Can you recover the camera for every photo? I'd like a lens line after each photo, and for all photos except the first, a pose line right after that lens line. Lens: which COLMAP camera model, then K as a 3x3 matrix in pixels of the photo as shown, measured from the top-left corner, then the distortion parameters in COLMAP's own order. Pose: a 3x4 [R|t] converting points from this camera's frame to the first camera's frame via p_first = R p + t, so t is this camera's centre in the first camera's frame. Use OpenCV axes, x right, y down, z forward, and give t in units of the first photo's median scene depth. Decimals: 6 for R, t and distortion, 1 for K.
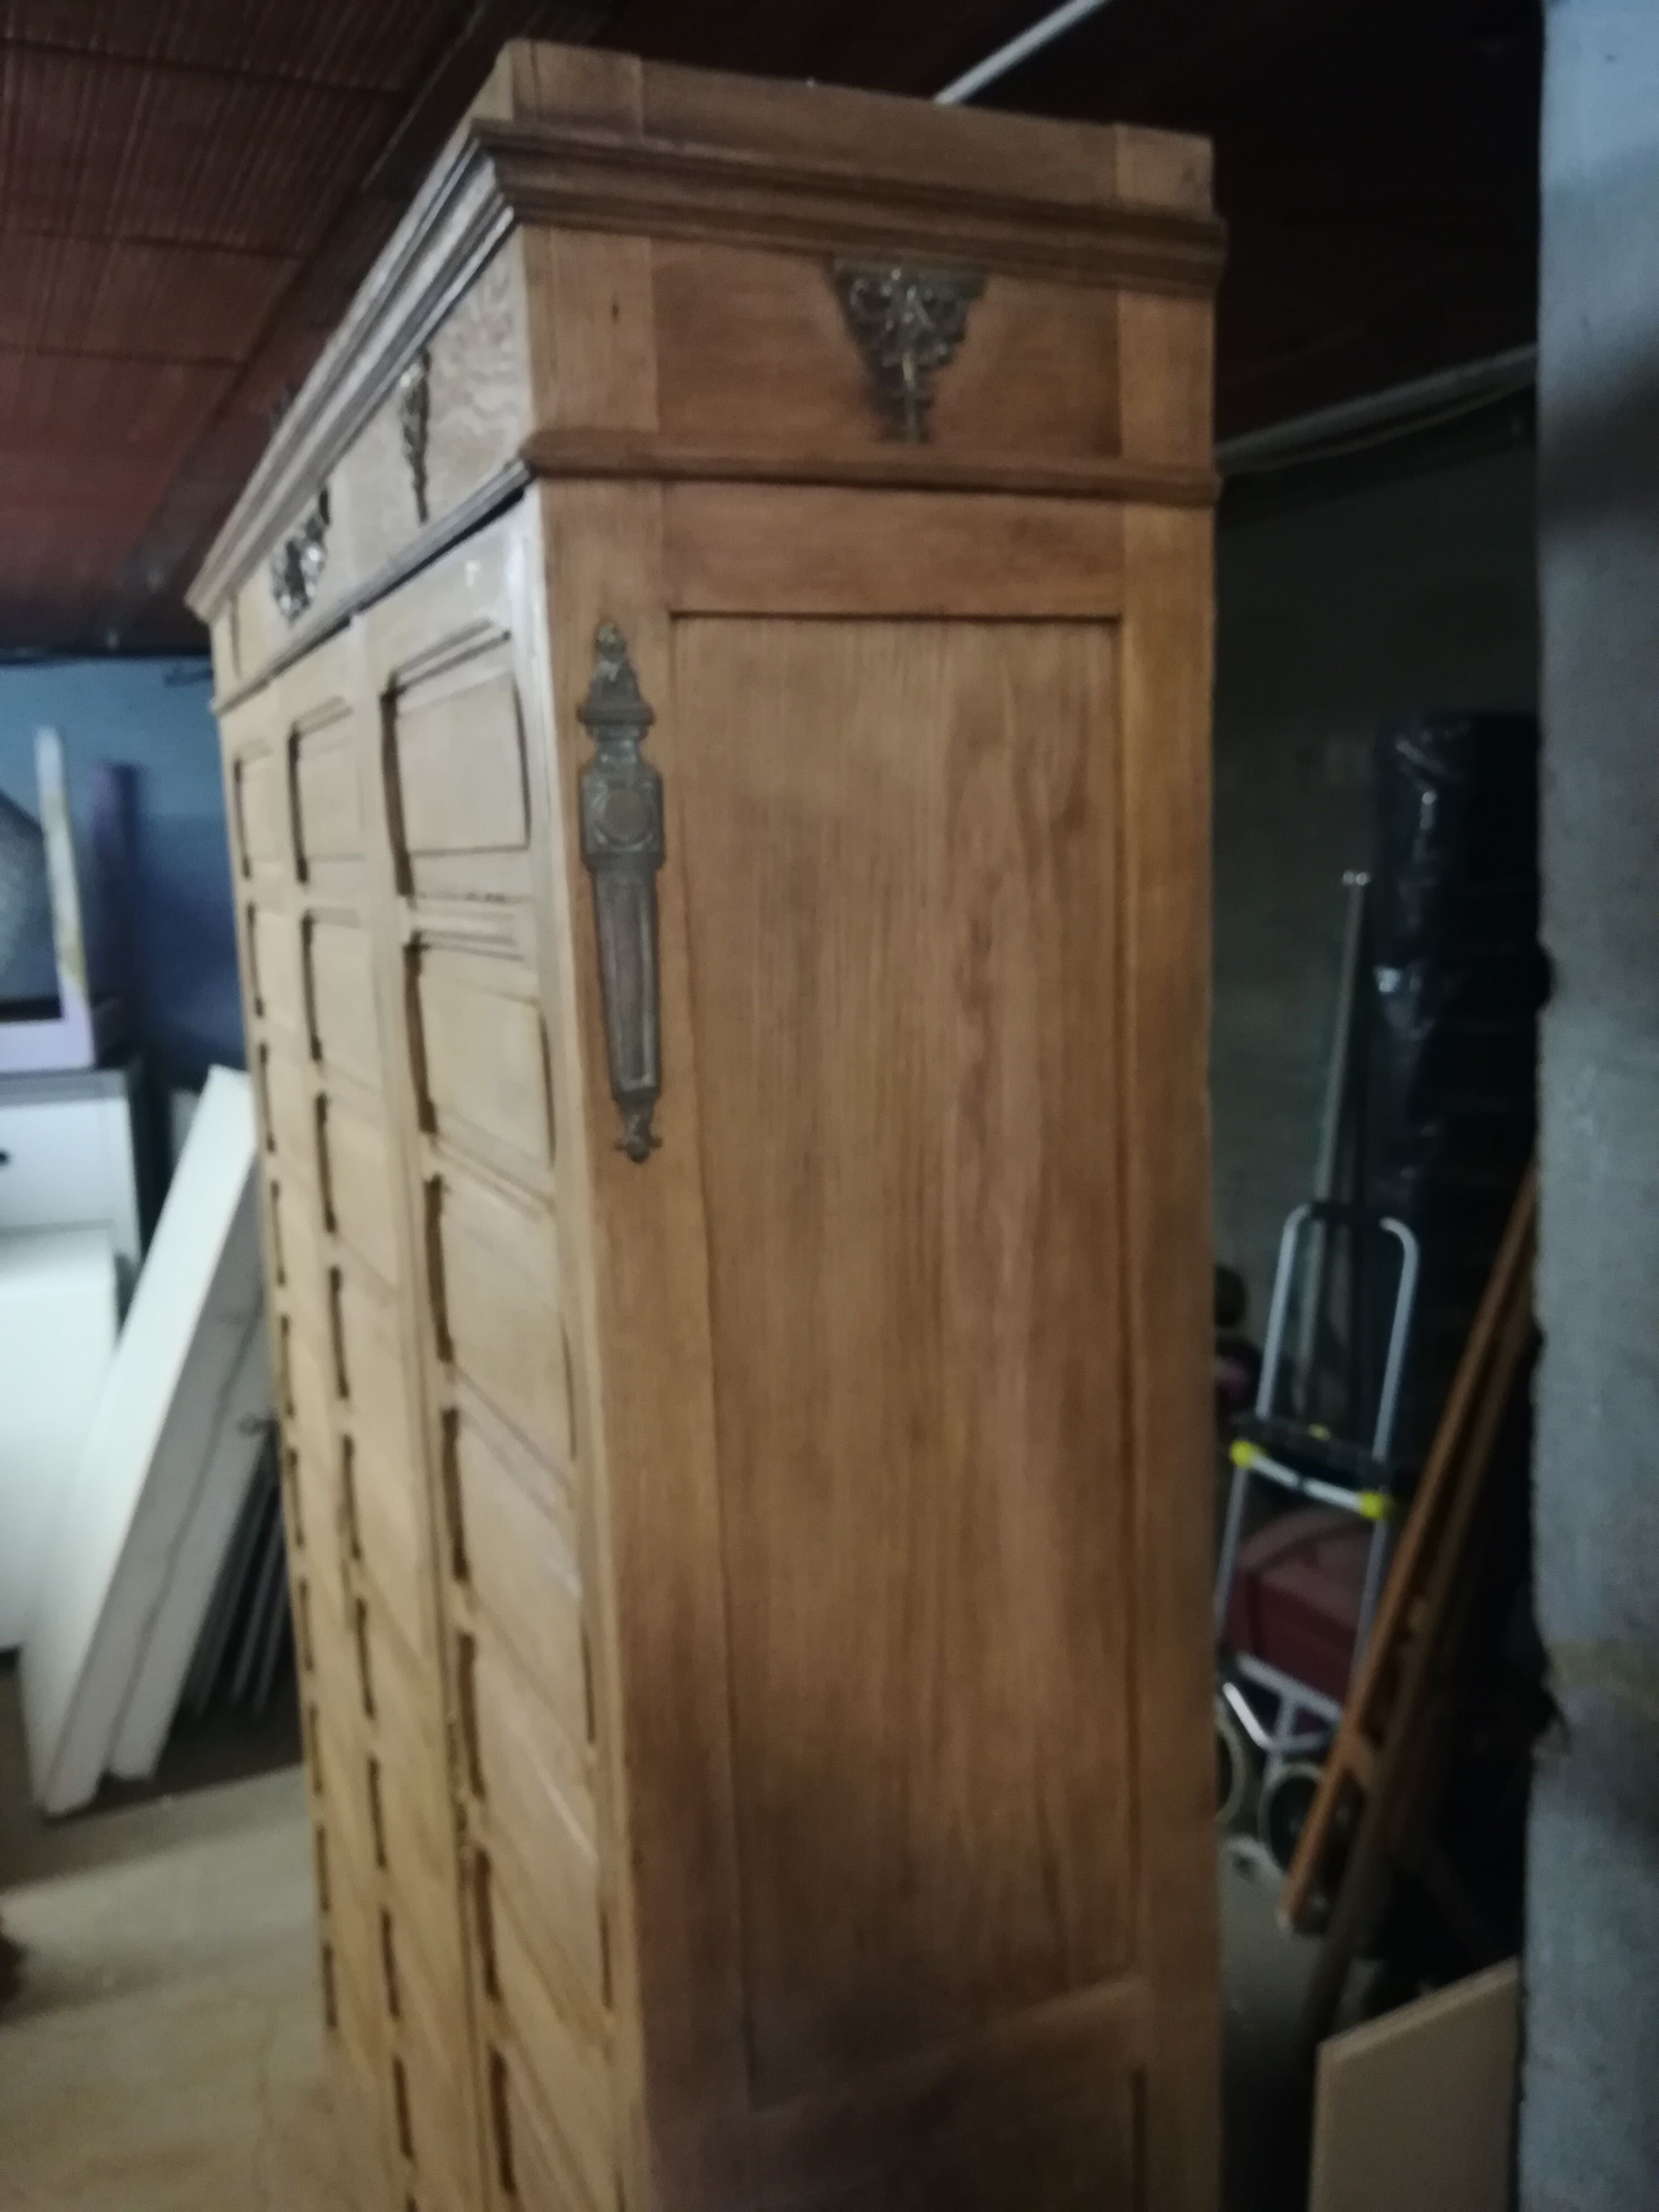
lens RADIAL K [[1703.0, 0, 779.7], [0, 1703.0, 1093.9], [0, 0, 1]] dist [0.021944, -0.039313]
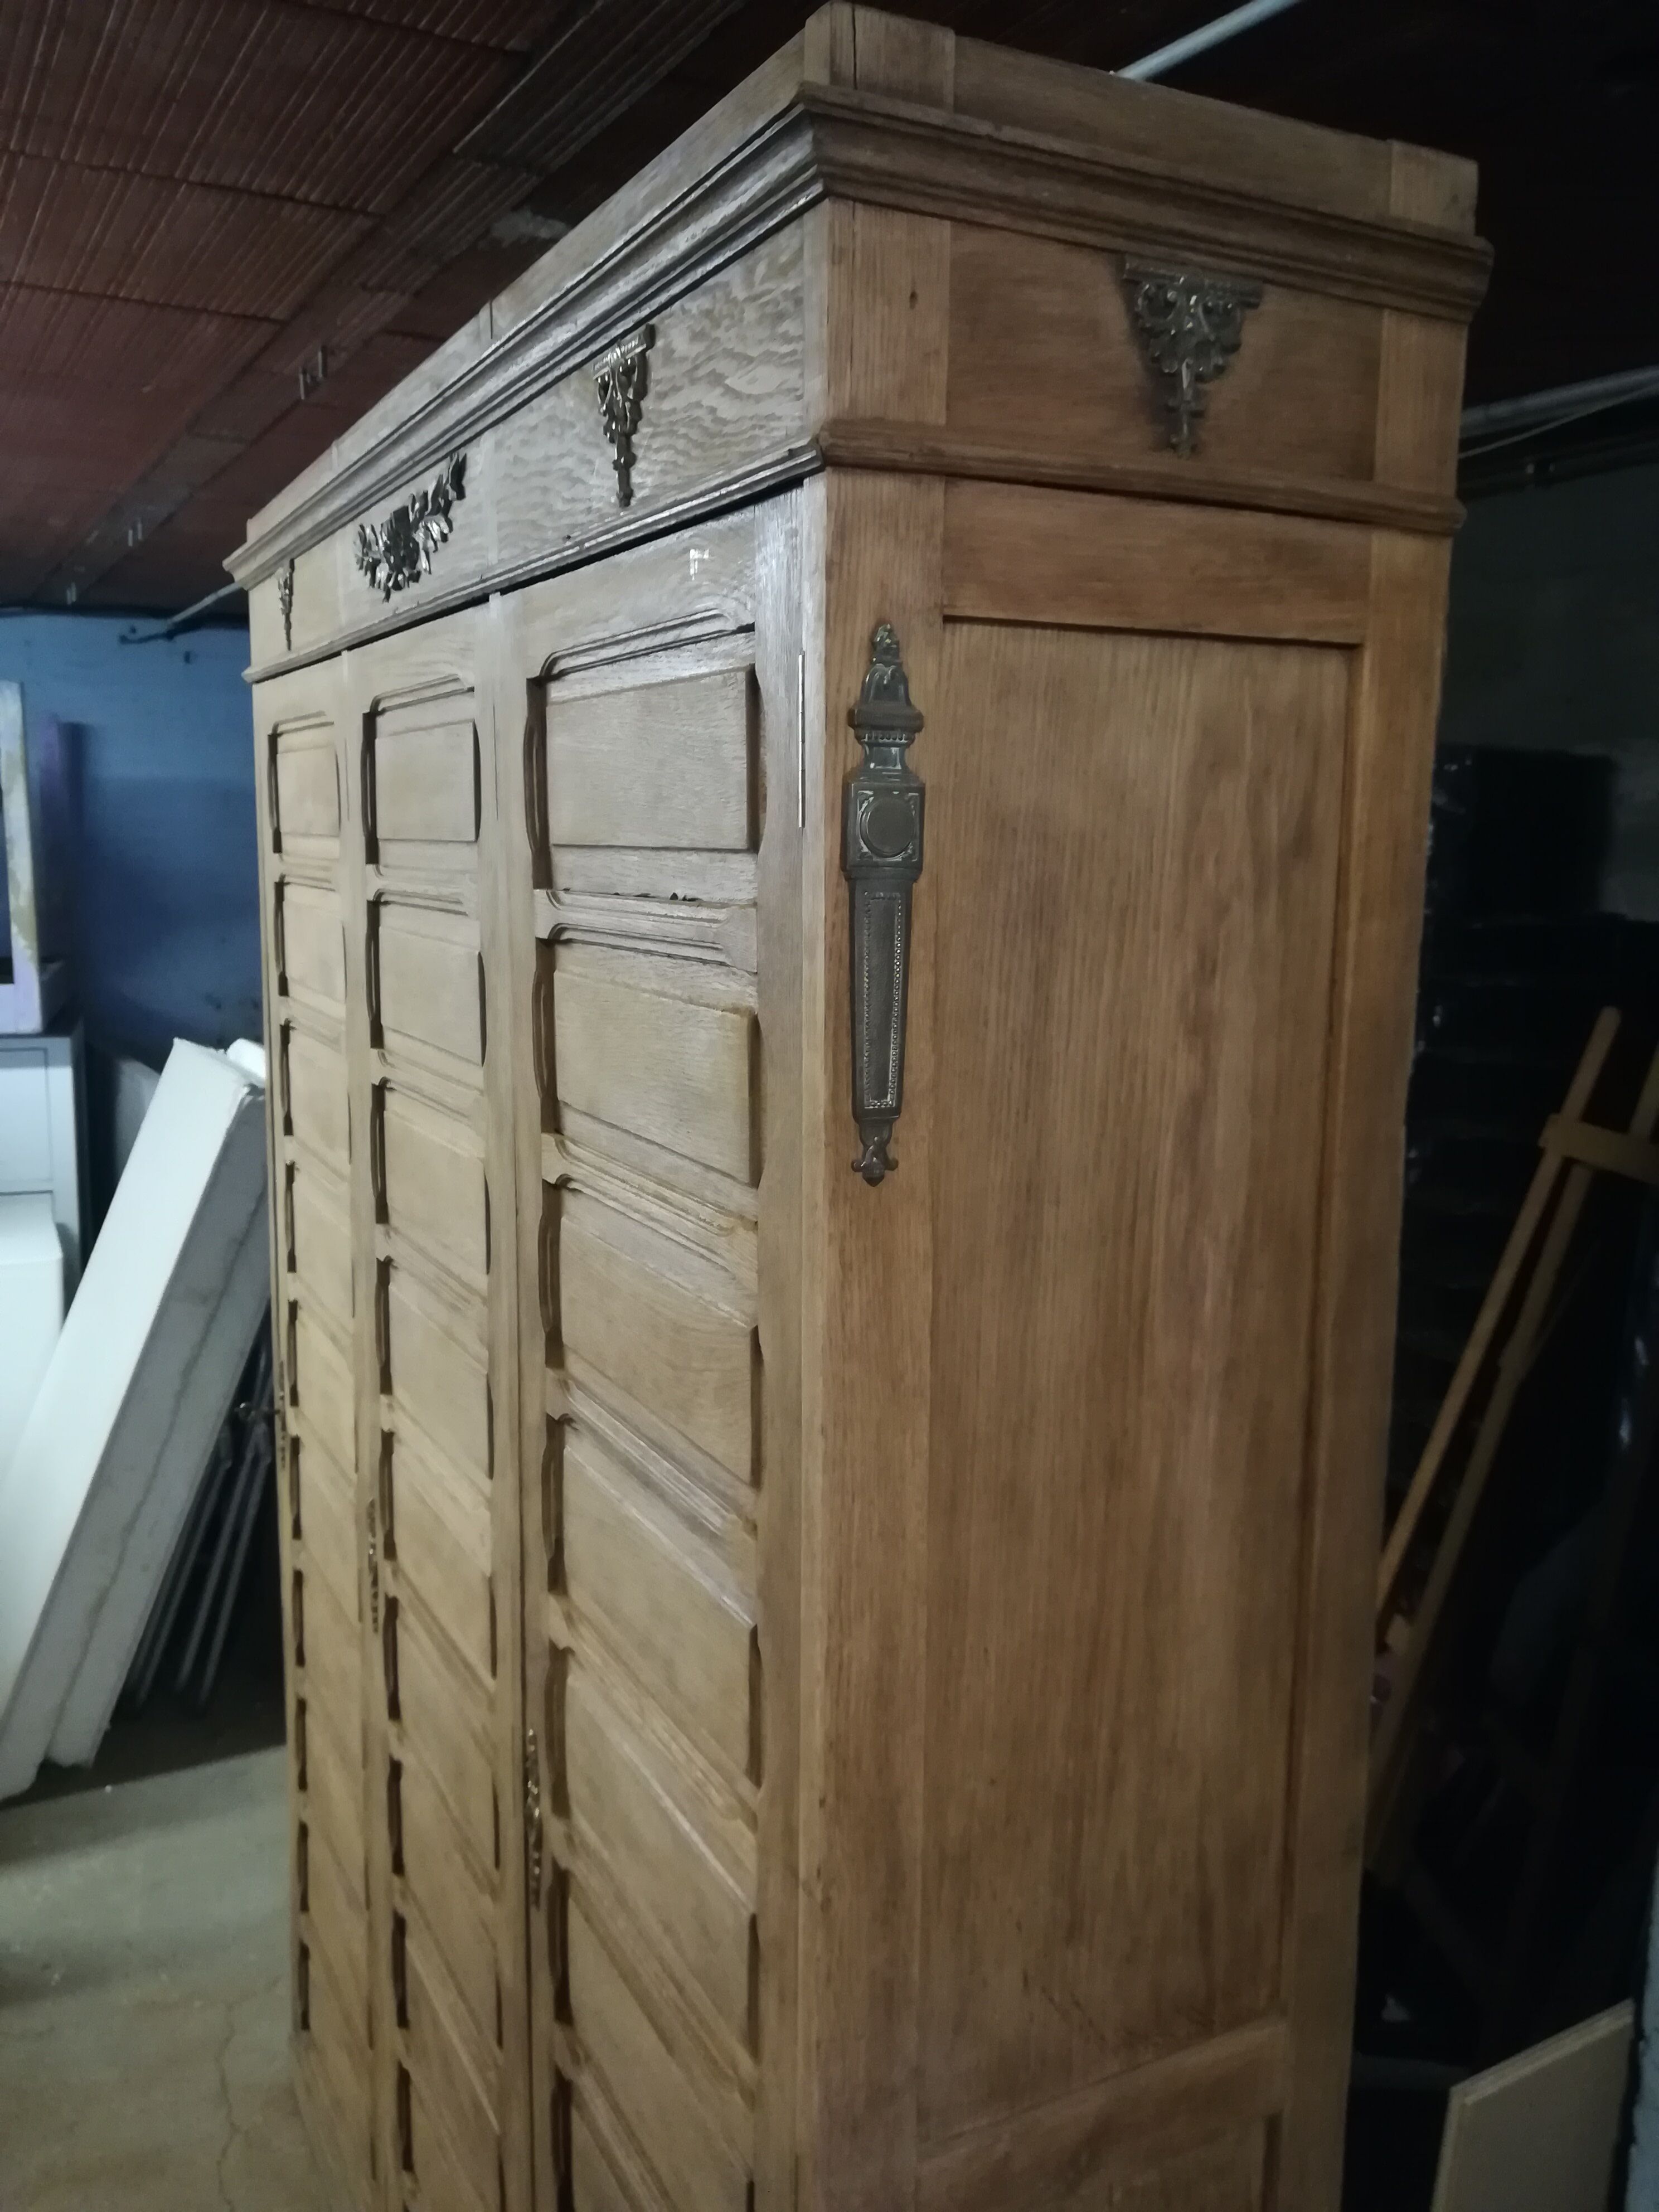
lens RADIAL K [[1703.0, 0, 826.1], [0, 1703.0, 1102.5], [0, 0, 1]] dist [0.021944, -0.039313]
pose [[0.997516, 0.040452, 0.057663, -0.141234], [-0.040879, 0.999145, 0.006252, -0.009684], [-0.057360, -0.008594, 0.998317, 0.035177]]
